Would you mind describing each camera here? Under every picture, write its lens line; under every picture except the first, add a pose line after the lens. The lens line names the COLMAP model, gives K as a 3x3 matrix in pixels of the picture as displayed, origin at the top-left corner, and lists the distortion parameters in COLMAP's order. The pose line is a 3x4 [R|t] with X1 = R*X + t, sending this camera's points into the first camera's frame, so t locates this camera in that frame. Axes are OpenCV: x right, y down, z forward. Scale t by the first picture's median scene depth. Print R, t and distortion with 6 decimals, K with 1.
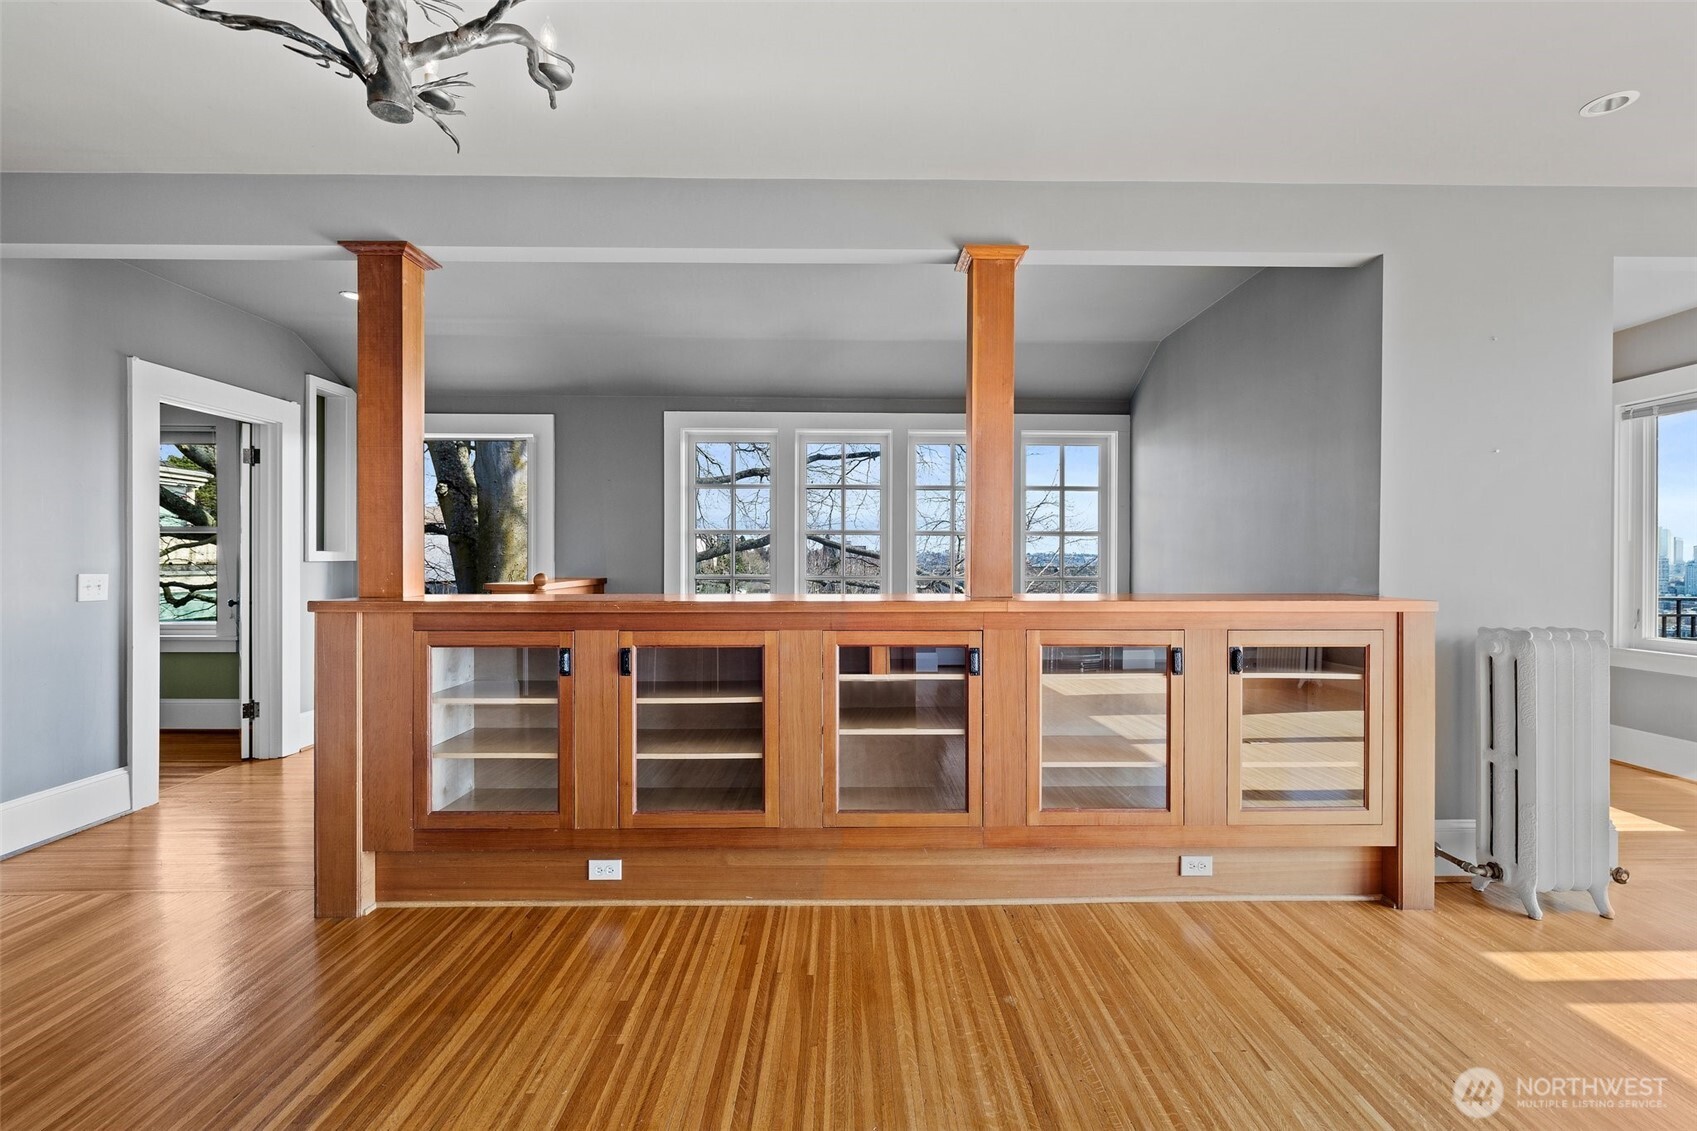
lens RADIAL K [[714.7, 0, 850.4], [0, 714.7, 561.8], [0, 0, 1]] dist [0.001064, 0.000033]
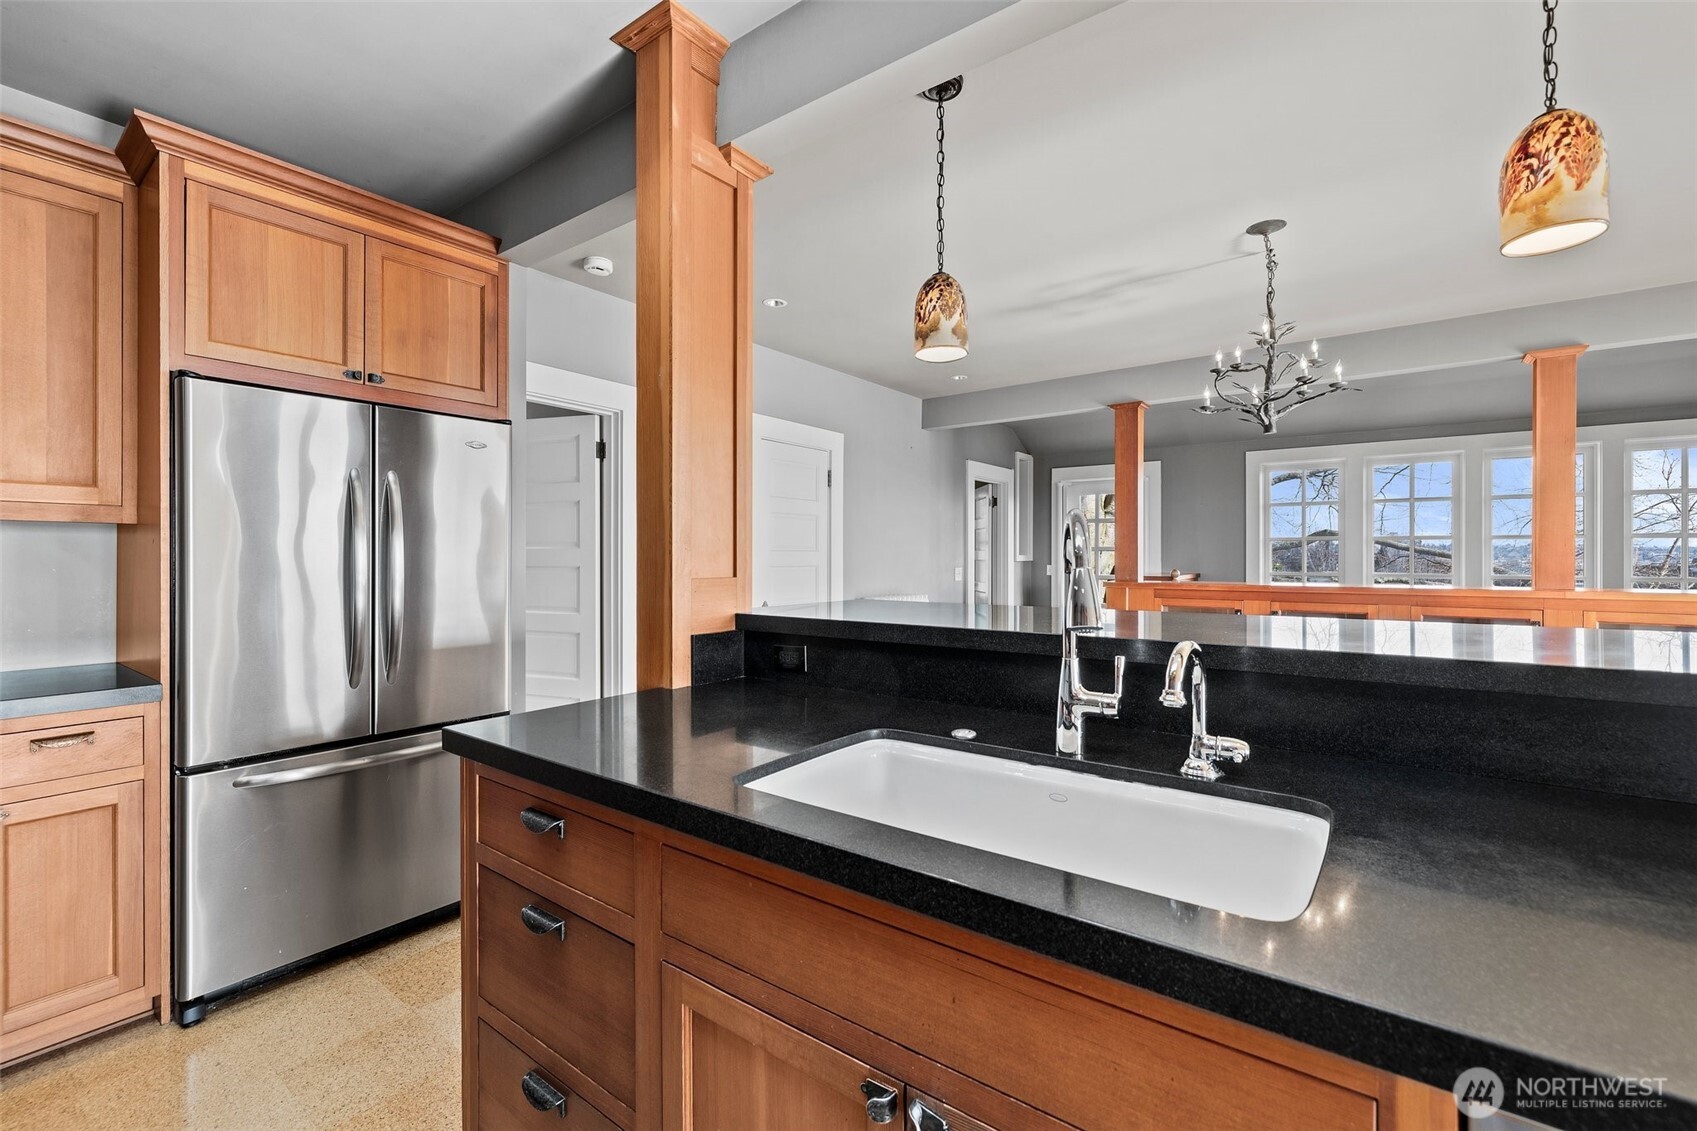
lens RADIAL K [[714.7, 0, 853.6], [0, 714.7, 556.2], [0, 0, 1]] dist [0.001064, 0.000033]
pose [[0.796295, -0.002242, -0.604904, -0.057919], [0.000706, 0.999996, -0.002778, -0.012774], [0.604908, 0.001785, 0.796294, -1.011075]]
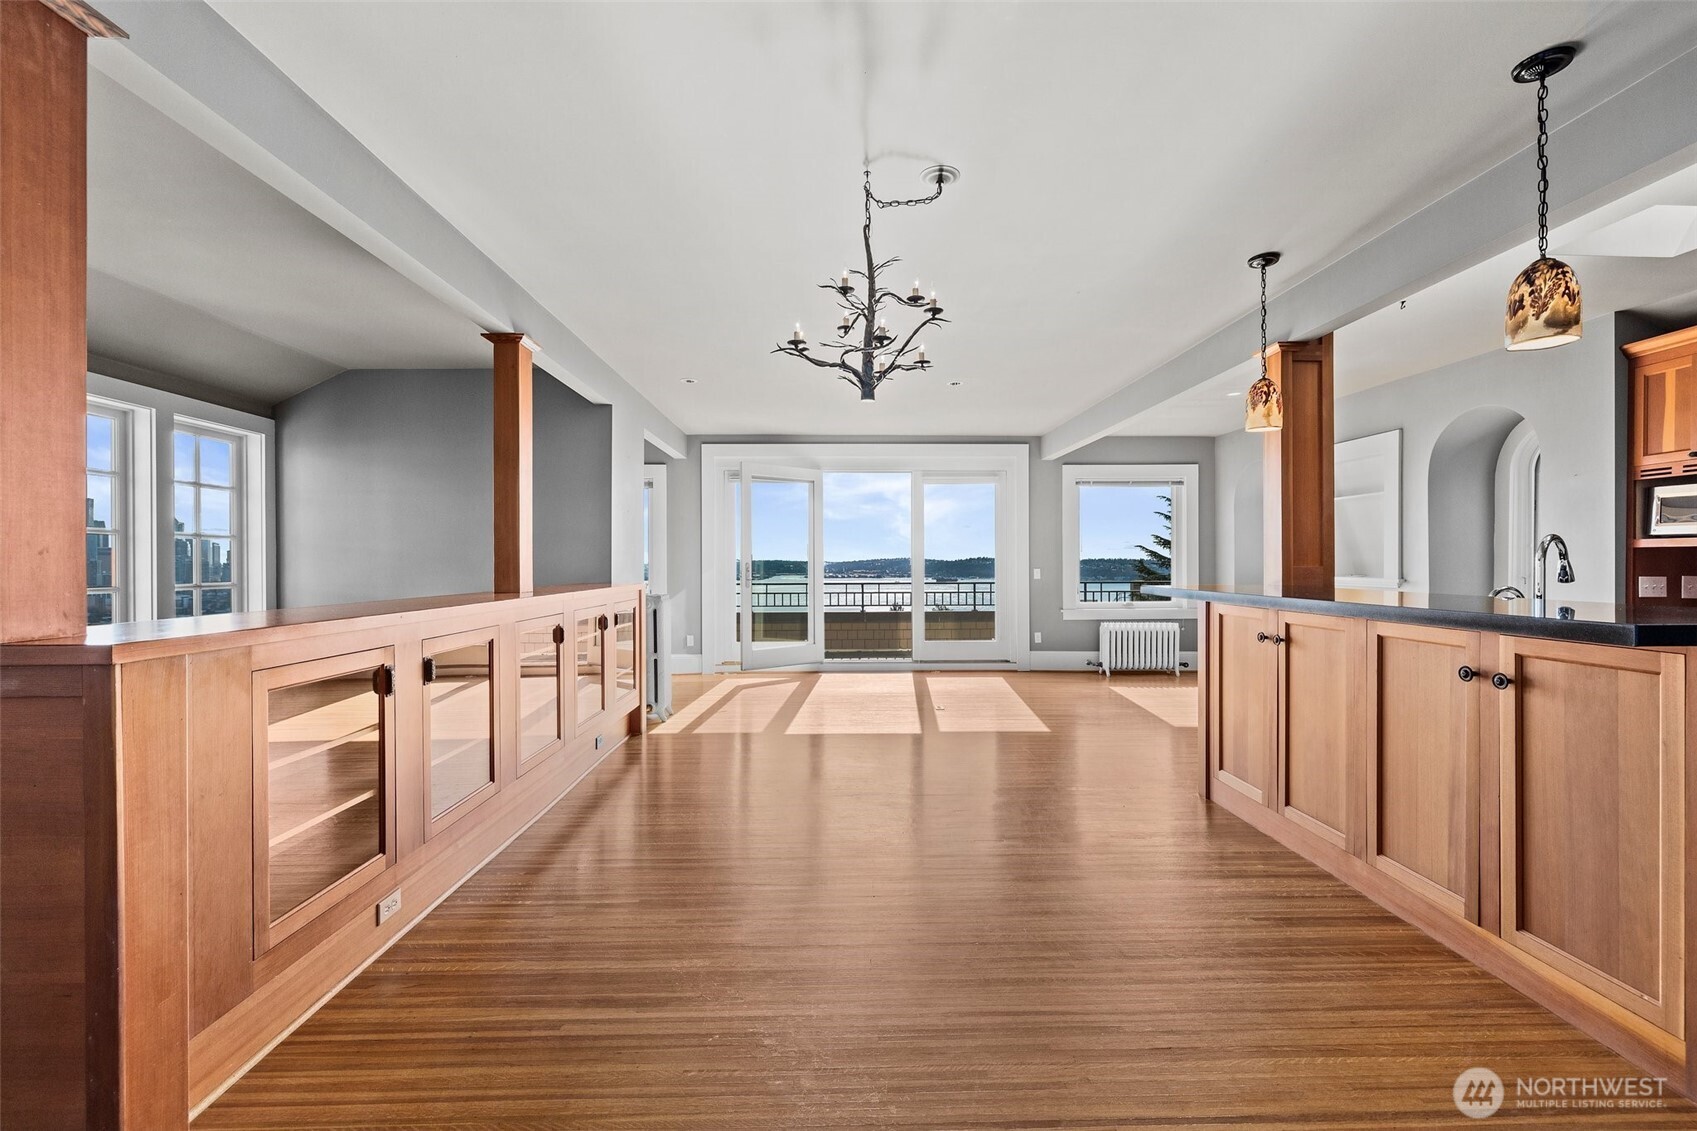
lens RADIAL K [[714.7, 0, 851.5], [0, 714.7, 564.5], [0, 0, 1]] dist [0.001064, 0.000033]
pose [[-0.014625, -0.003164, 0.999888, -1.168471], [0.003704, 0.999988, 0.003219, -0.006341], [-0.999886, 0.003751, -0.014613, 0.388843]]
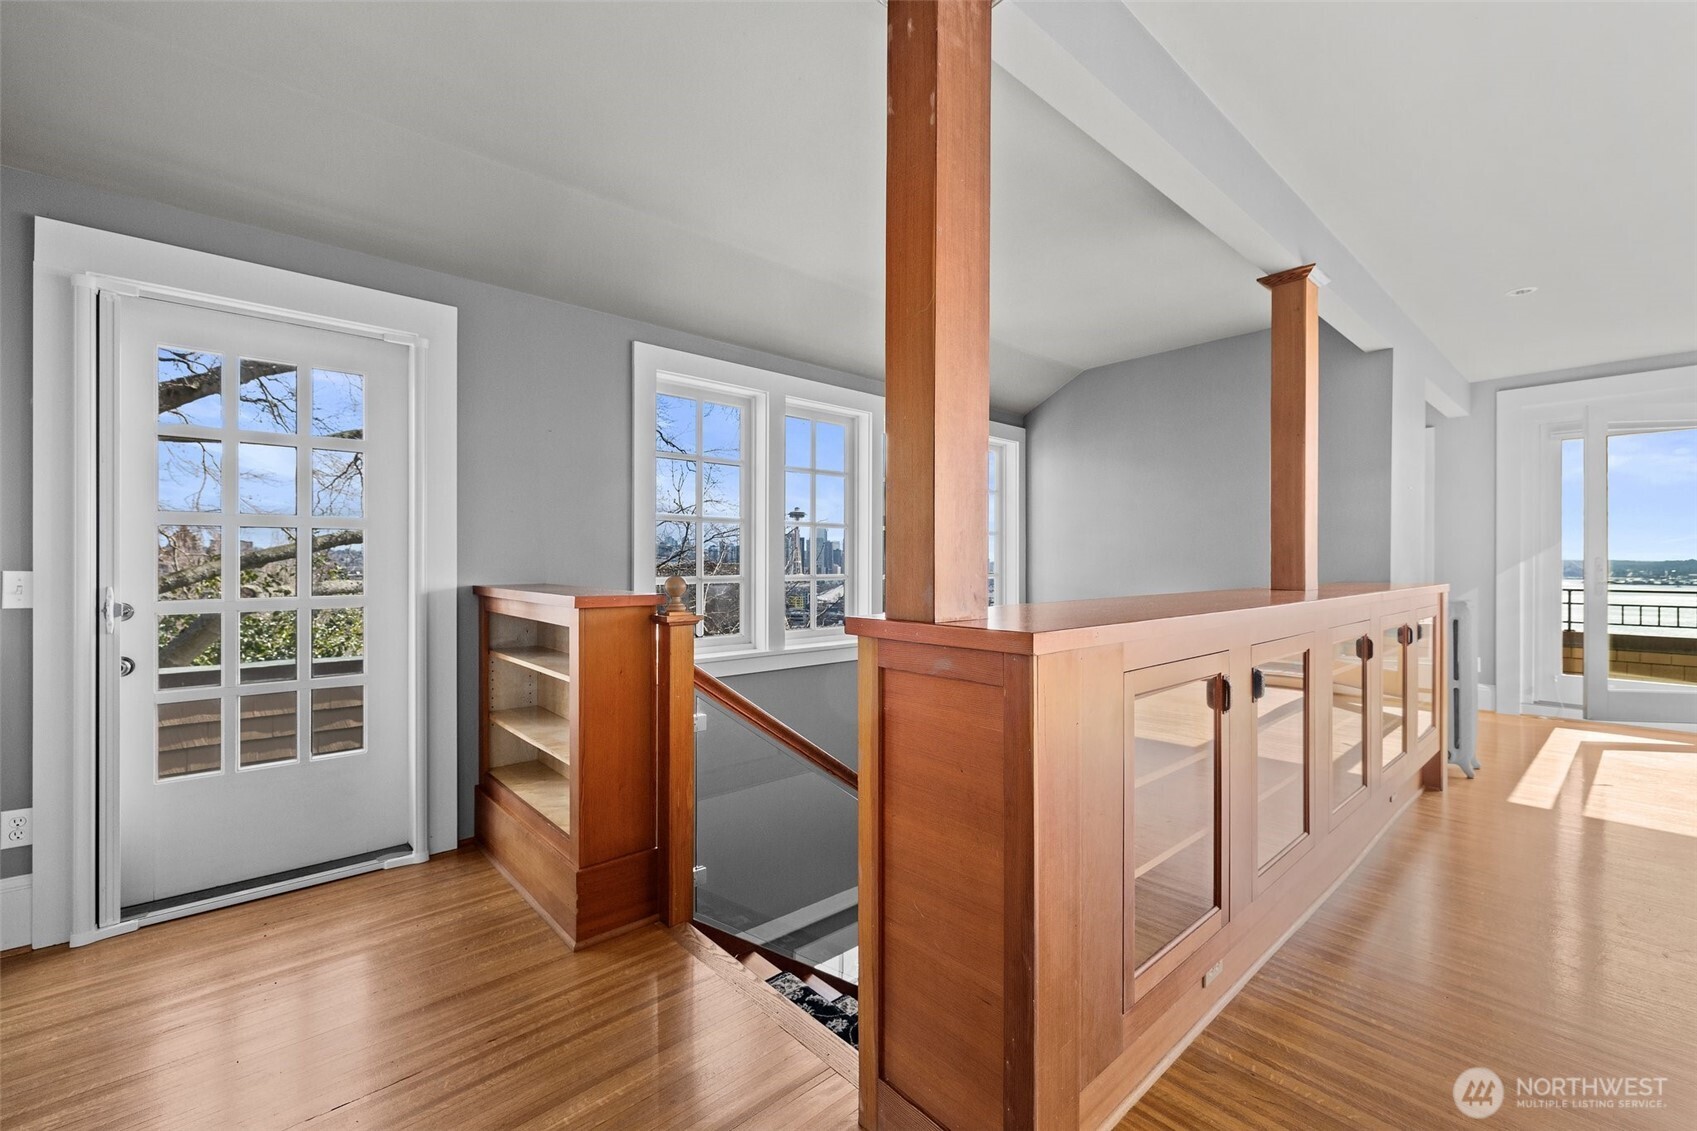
lens RADIAL K [[714.7, 0, 851.9], [0, 714.7, 563.1], [0, 0, 1]] dist [0.001064, 0.000033]
pose [[0.749948, -0.001103, 0.661496, -1.039529], [-0.000953, 0.999996, 0.002749, 0.004966], [-0.661496, -0.002692, 0.749944, 0.634904]]
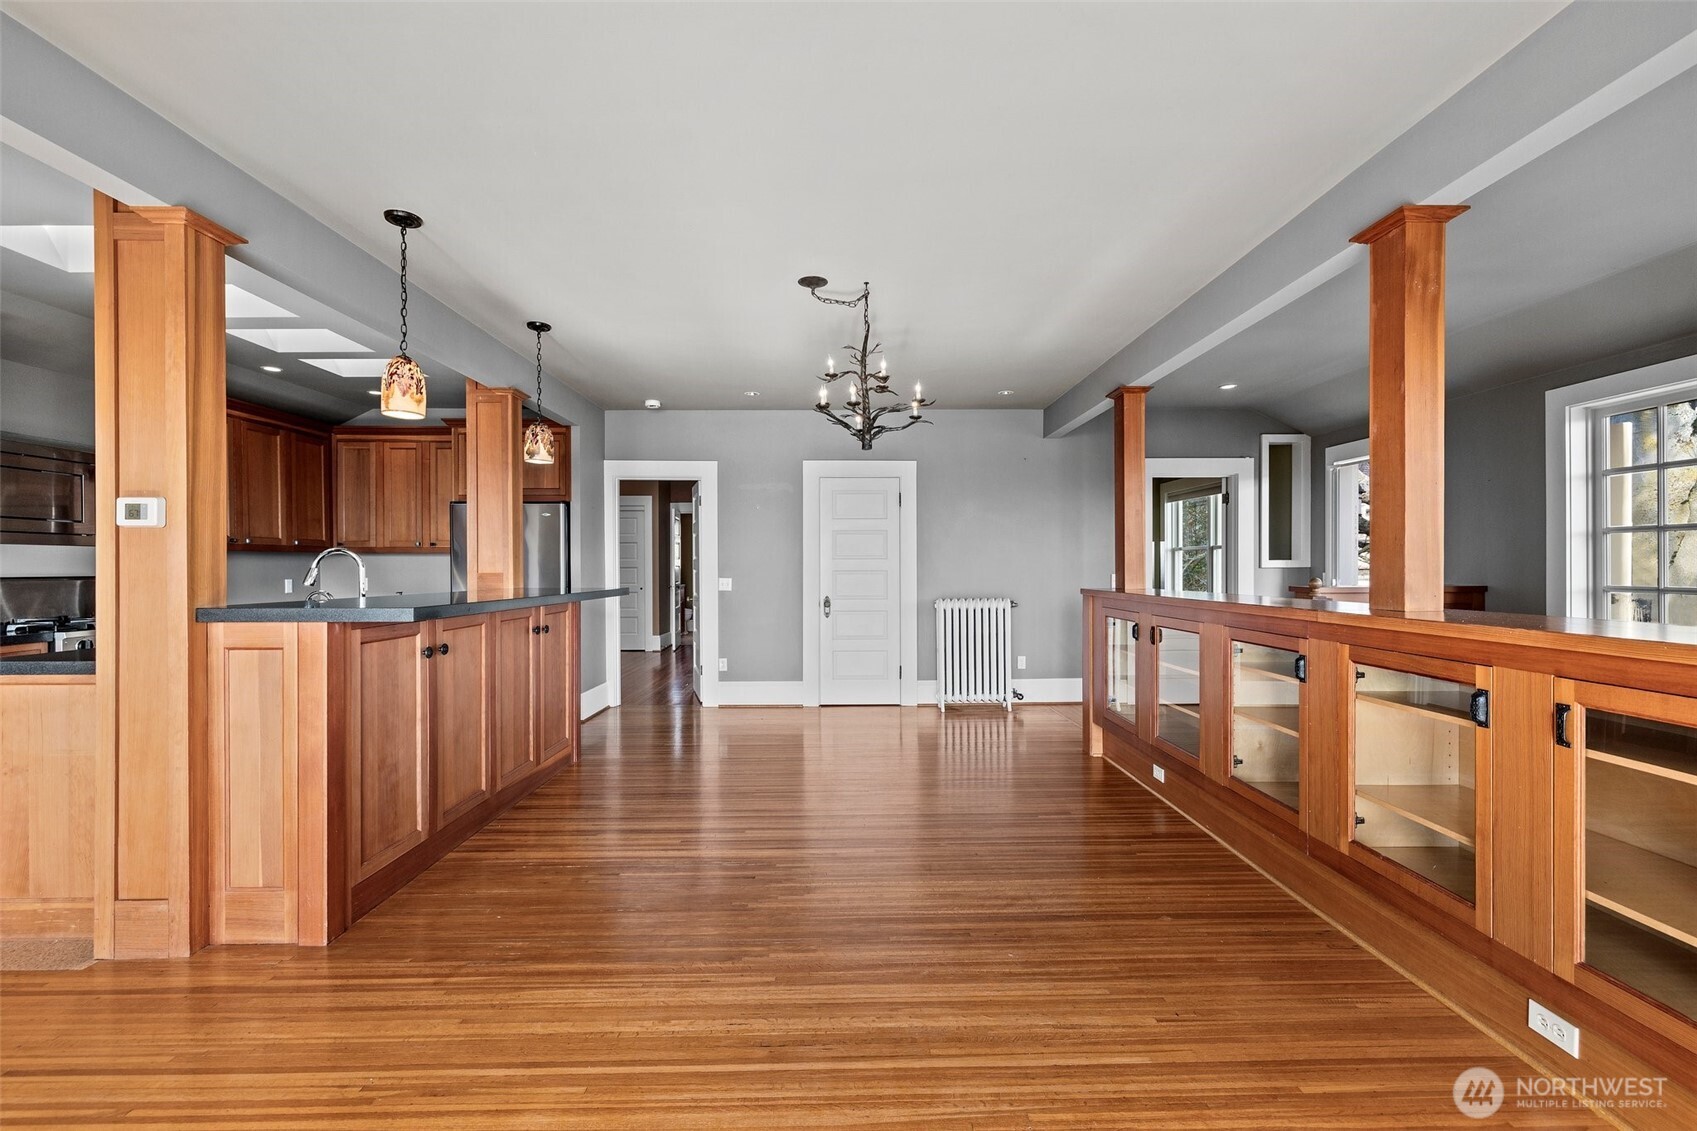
lens RADIAL K [[714.7, 0, 851.3], [0, 714.7, 560.3], [0, 0, 1]] dist [0.001064, 0.000033]
pose [[0.004914, -0.009205, -0.999946, 1.076993], [0.002115, 0.999955, -0.009194, -0.006745], [0.999986, -0.002069, 0.004933, 0.317254]]
